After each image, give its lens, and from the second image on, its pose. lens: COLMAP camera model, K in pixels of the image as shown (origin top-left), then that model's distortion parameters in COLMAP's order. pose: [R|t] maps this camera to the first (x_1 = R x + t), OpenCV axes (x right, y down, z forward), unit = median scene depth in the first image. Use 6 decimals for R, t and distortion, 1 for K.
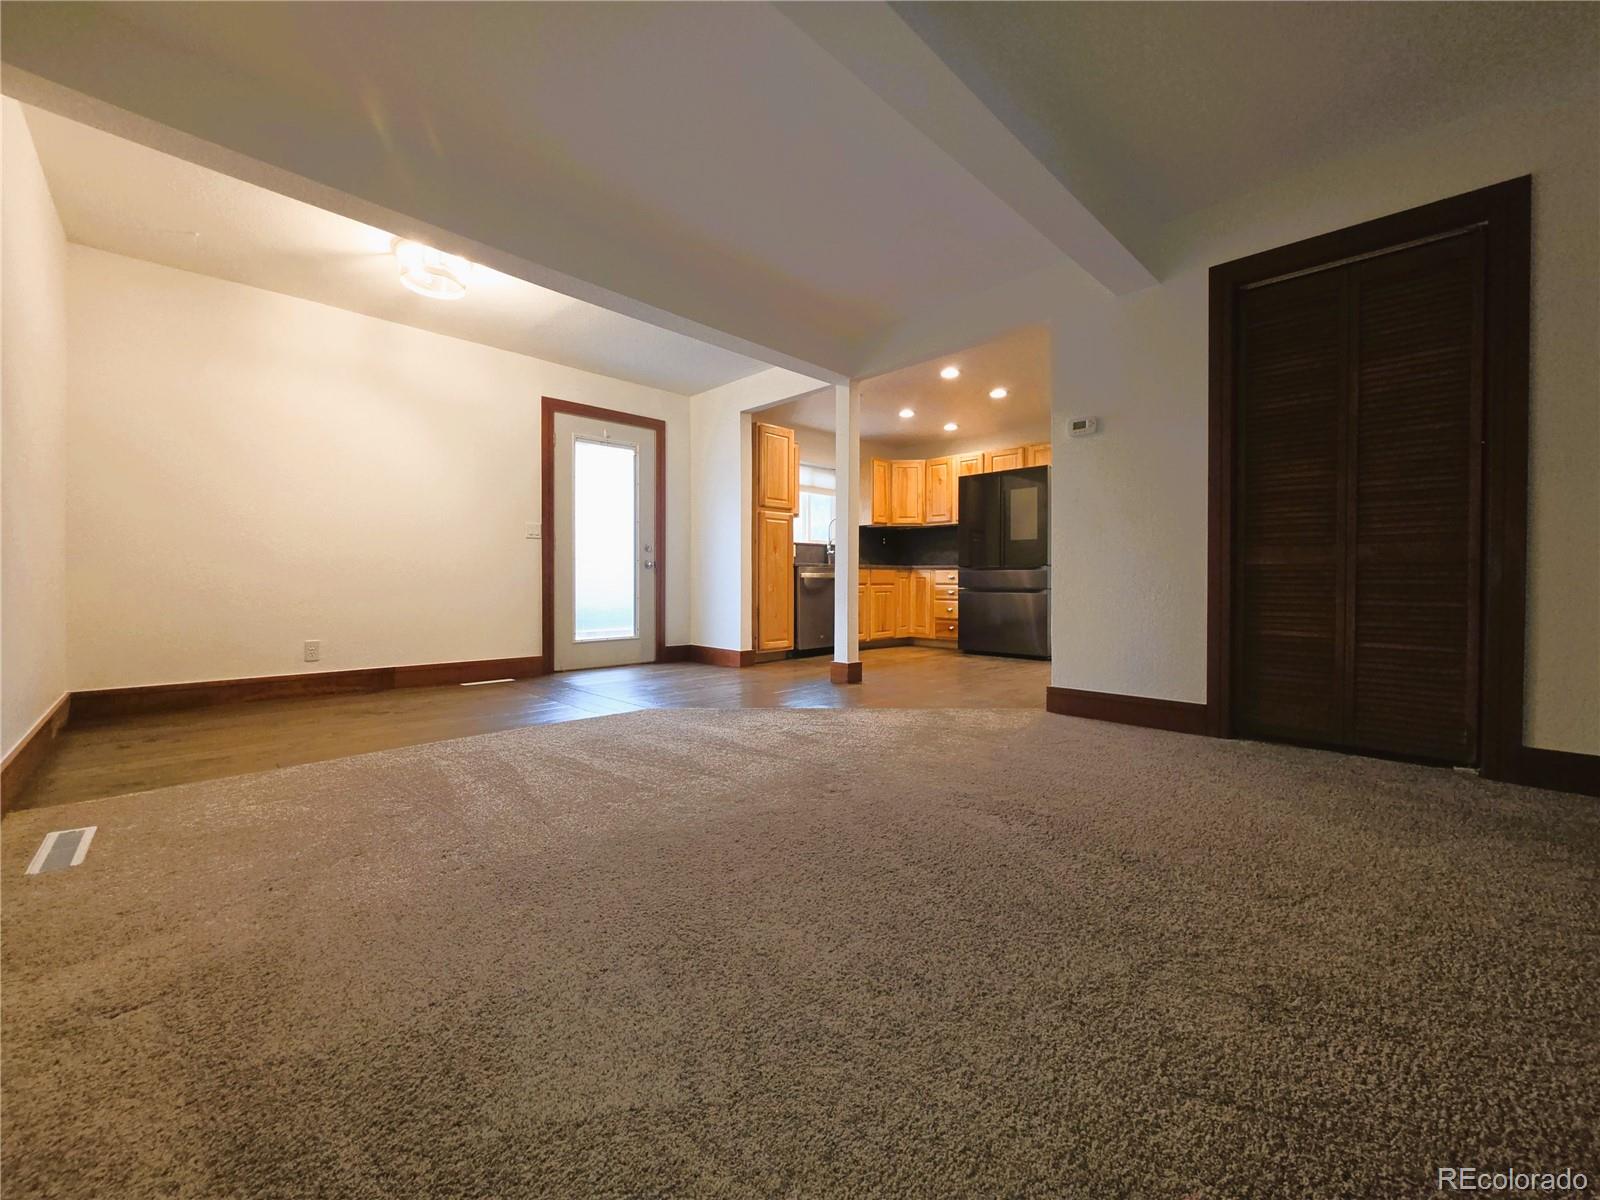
lens RADIAL K [[646.5, 0, 784.3], [0, 646.5, 579.3], [0, 0, 1]] dist [-0.001142, 0.000869]
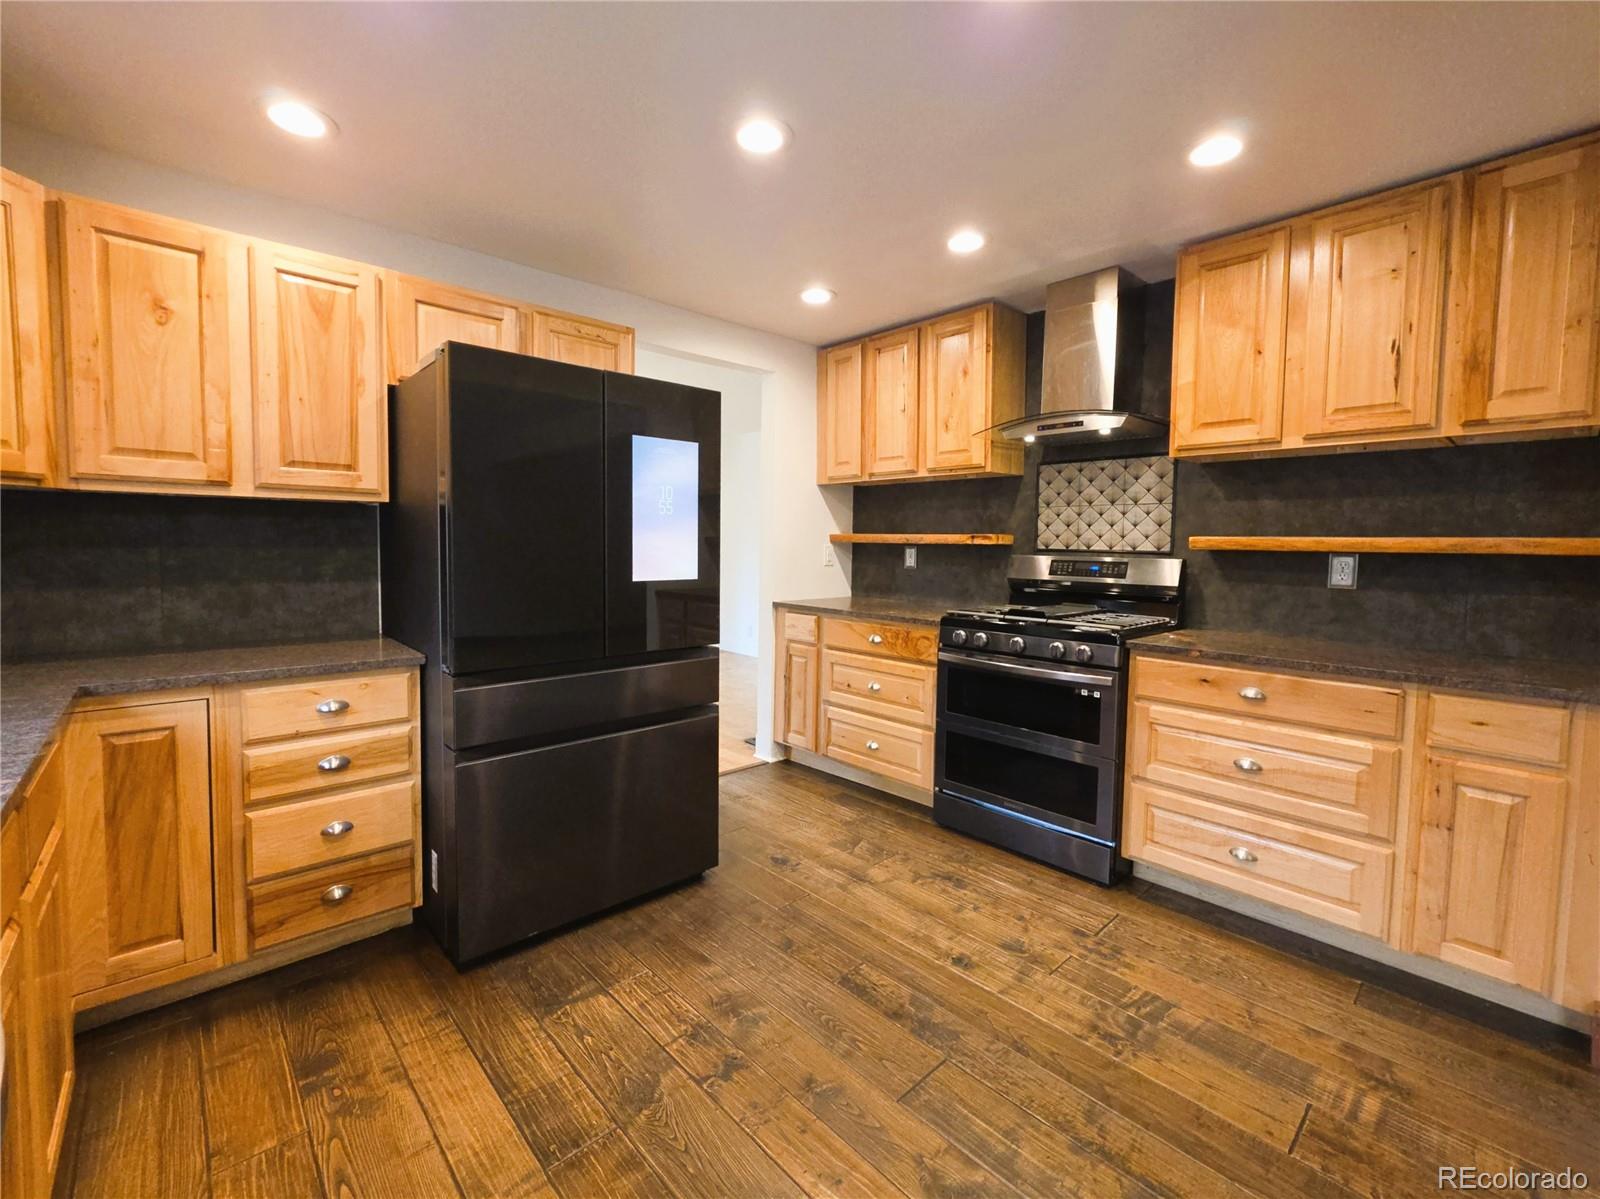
lens RADIAL K [[689.9, 0, 791.2], [0, 689.9, 578.3], [0, 0, 1]] dist [0.002923, 0.000893]
pose [[0.033927, -0.055653, 0.997874, -0.016847], [-0.014858, 0.998310, 0.056182, -0.071943], [-0.999314, -0.016732, 0.033043, 0.772598]]
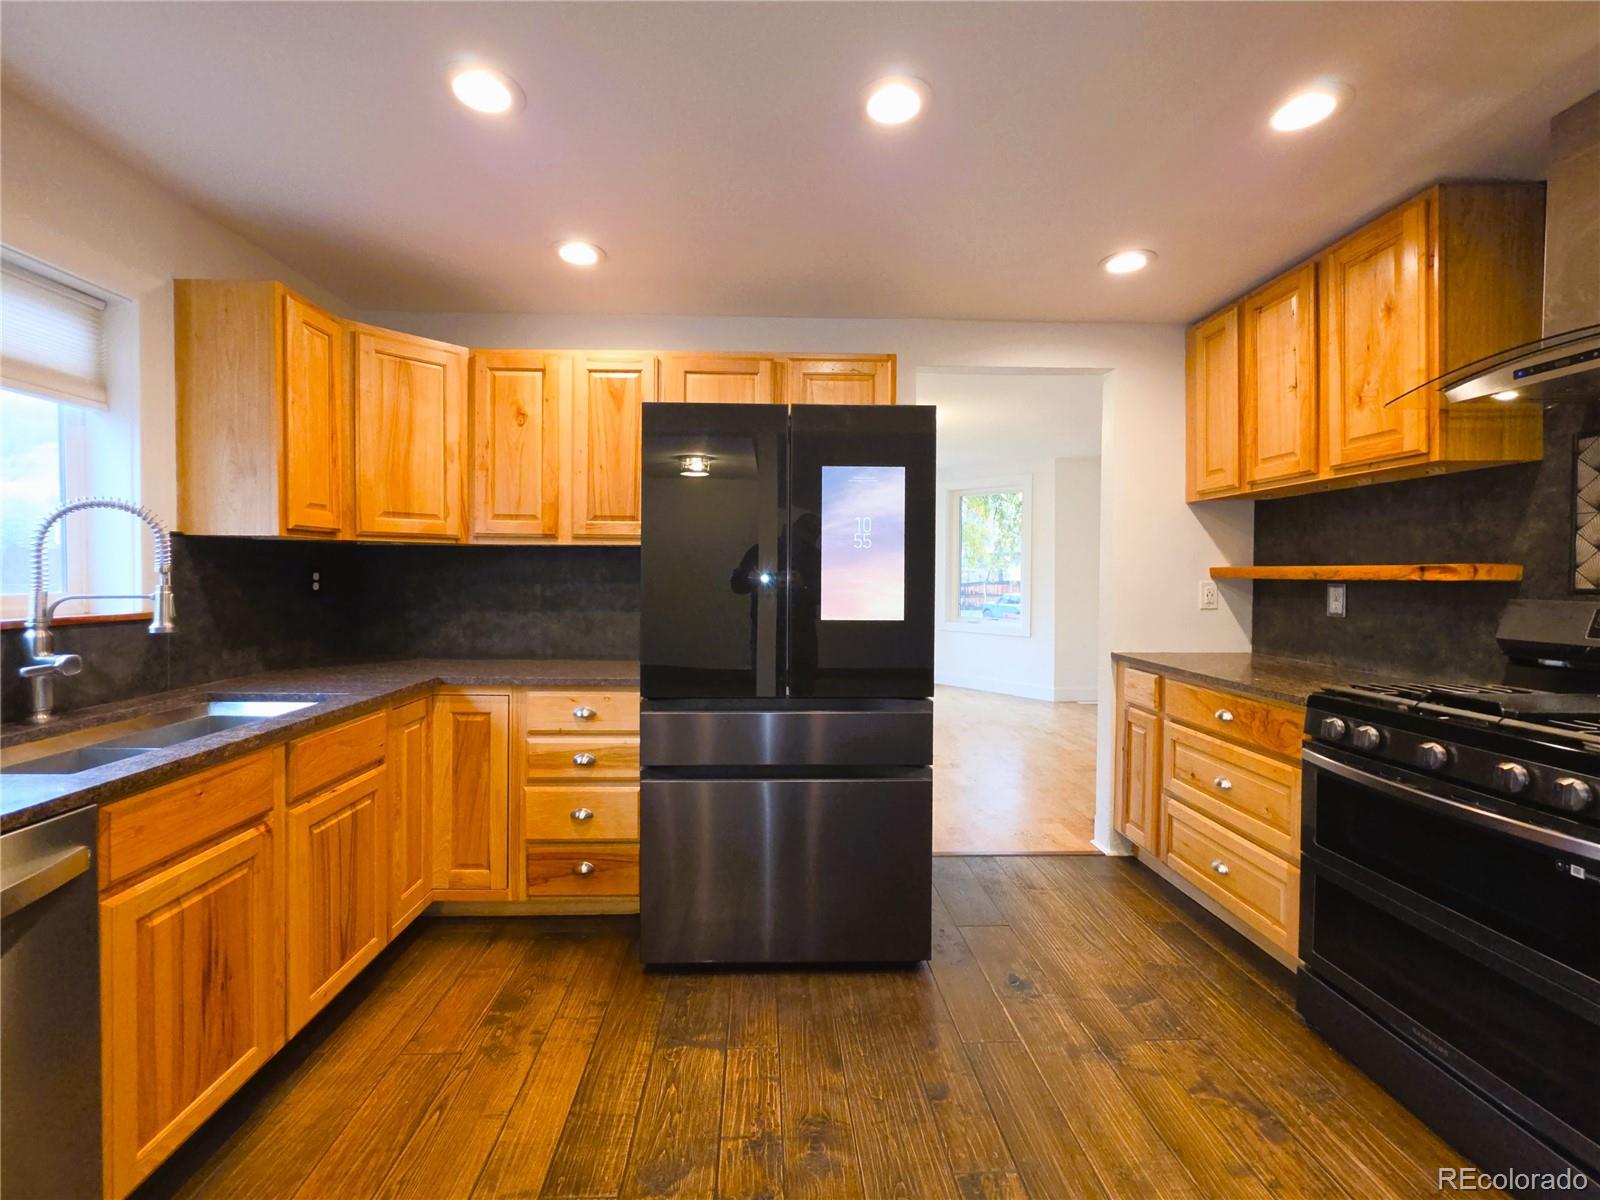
lens RADIAL K [[681.9, 0, 789.4], [0, 681.9, 582.8], [0, 0, 1]] dist [-0.002553, 0.001192]
pose [[0.672668, -0.008318, 0.739897, 0.070131], [-0.006332, 0.999835, 0.016997, -0.072748], [-0.739917, -0.016118, 0.672505, 0.666587]]
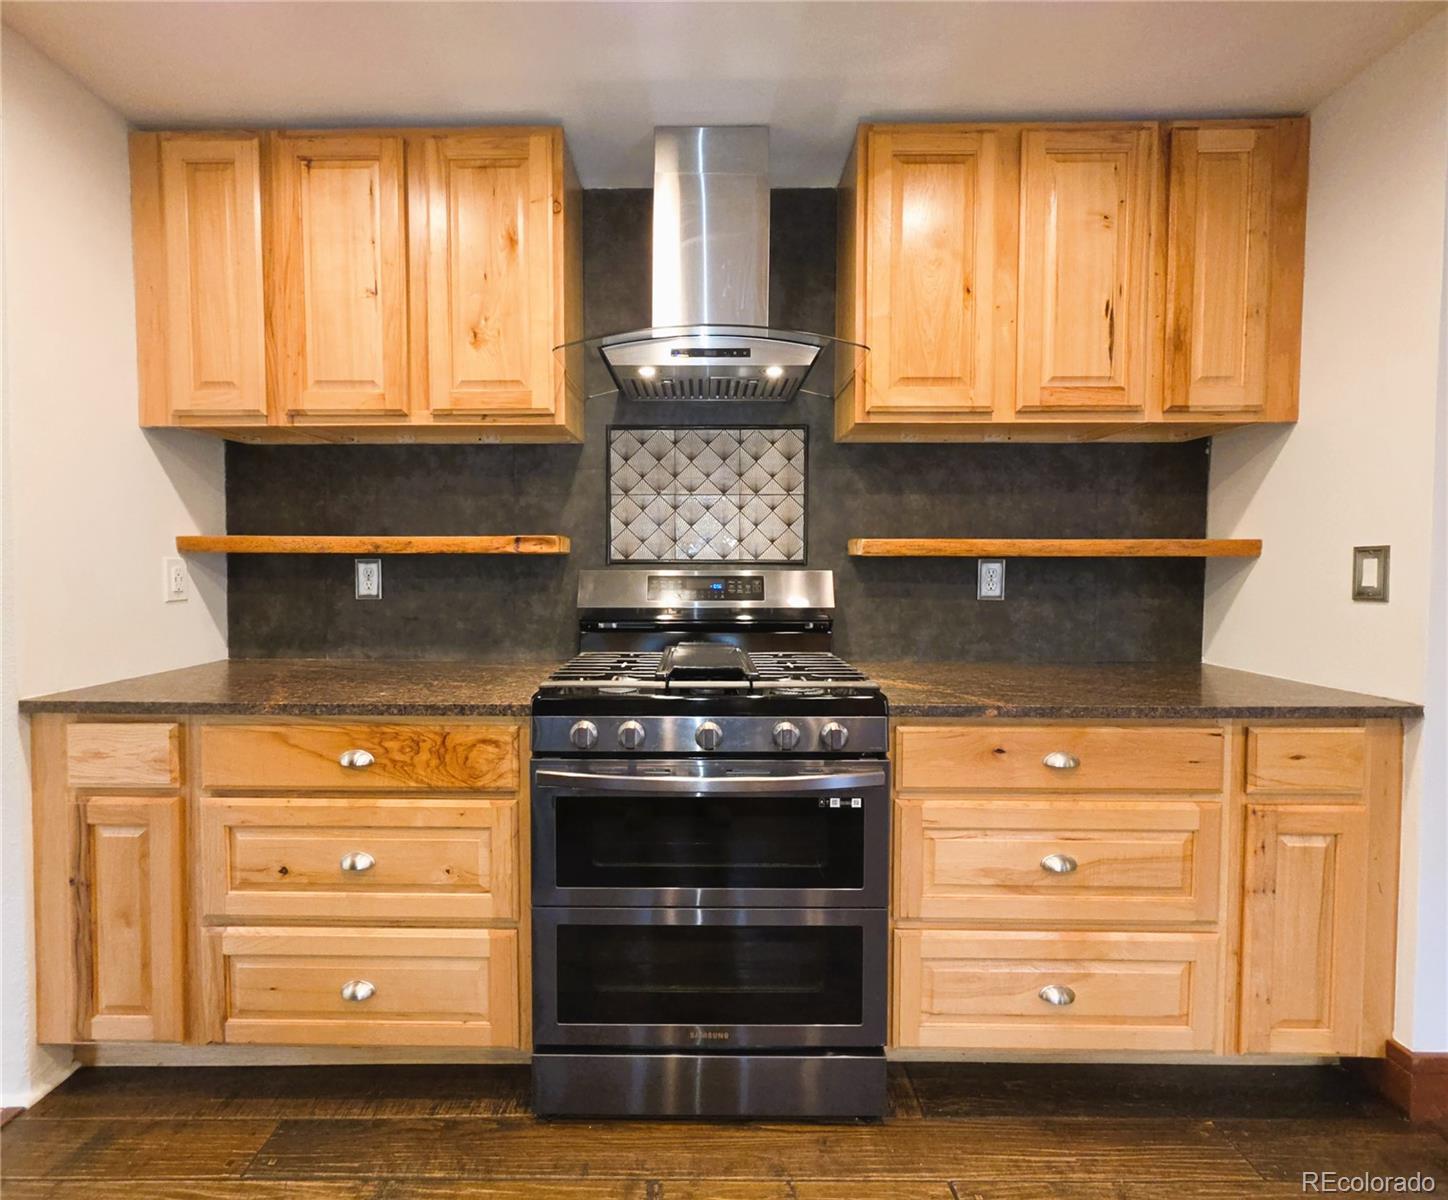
lens RADIAL K [[665.8, 0, 692.8], [0, 665.8, 581.1], [0, 0, 1]] dist [-0.001205, -0.000295]
pose [[-0.703880, -0.022873, 0.709950, 0.230039], [-0.004372, 0.999602, 0.027869, -0.066877], [-0.710305, 0.016513, -0.703700, 0.800970]]
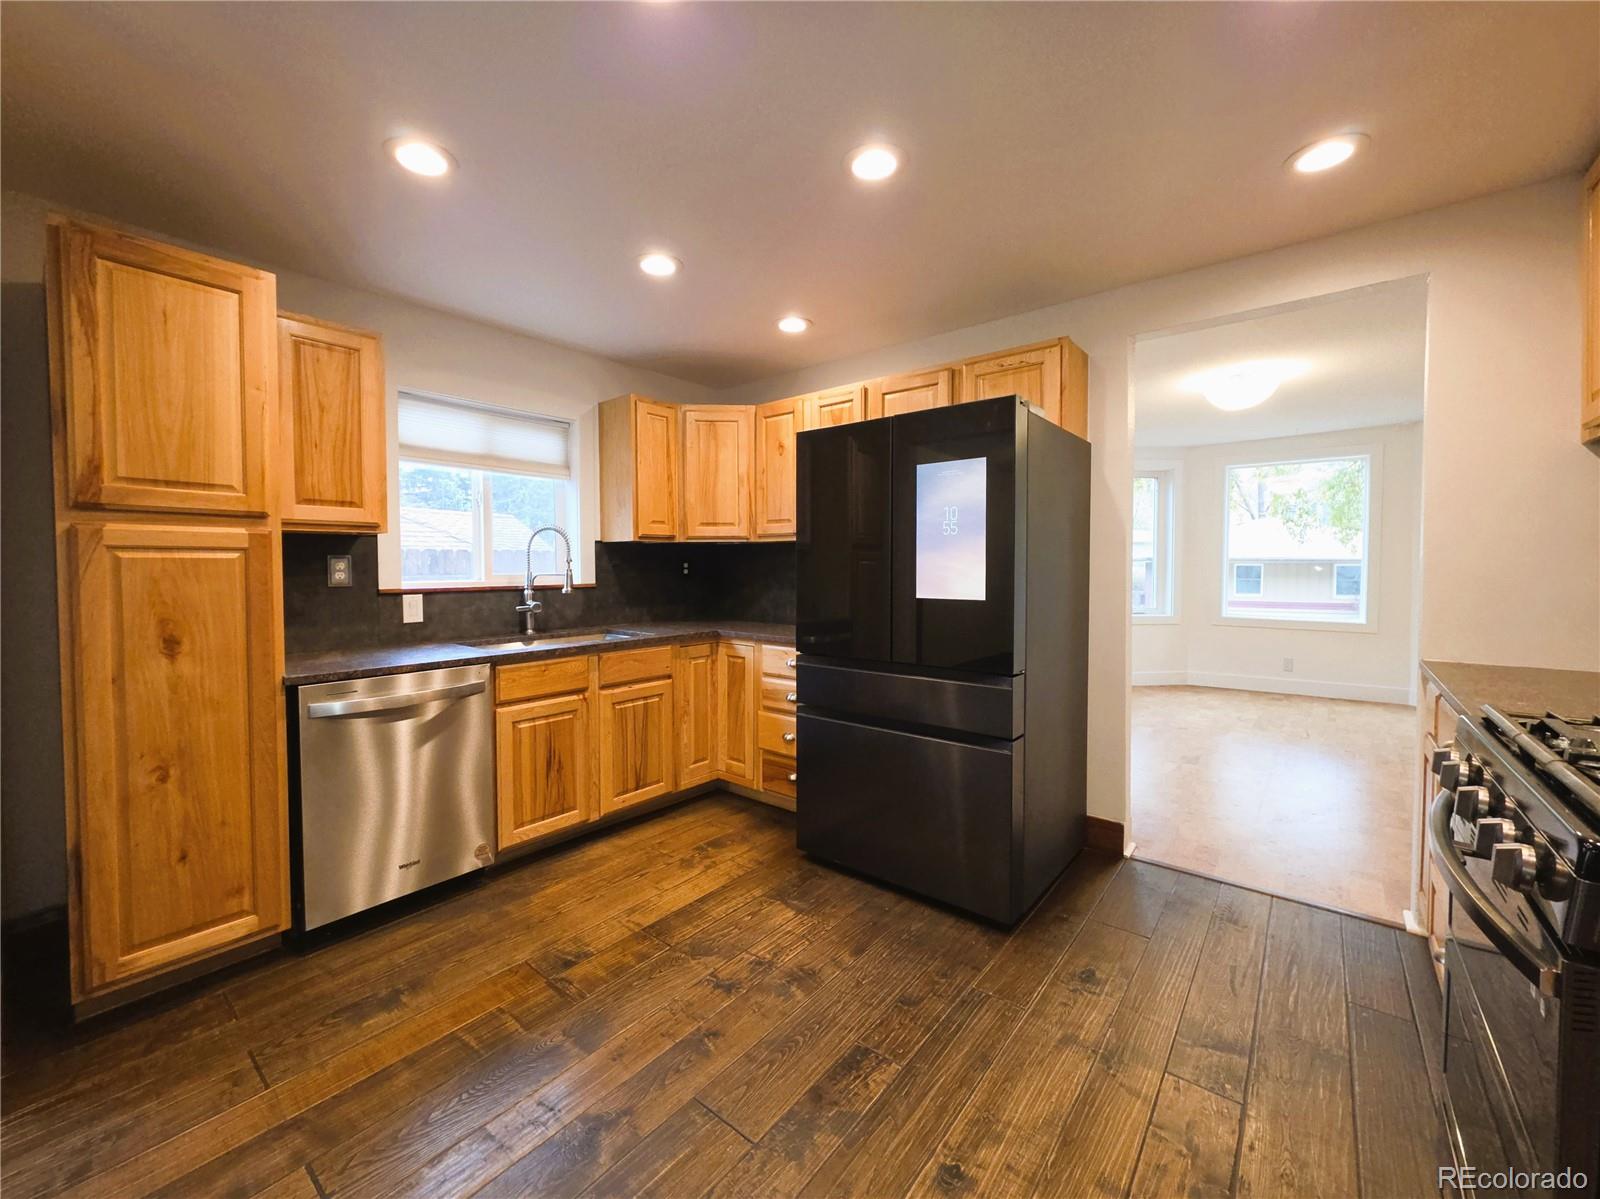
lens RADIAL K [[646.5, 0, 789.2], [0, 646.5, 583.3], [0, 0, 1]] dist [-0.001142, 0.000869]
pose [[0.994417, -0.007343, 0.105267, 0.201172], [0.004345, 0.999579, 0.028680, -0.068564], [-0.105433, -0.028062, 0.994030, 0.537674]]
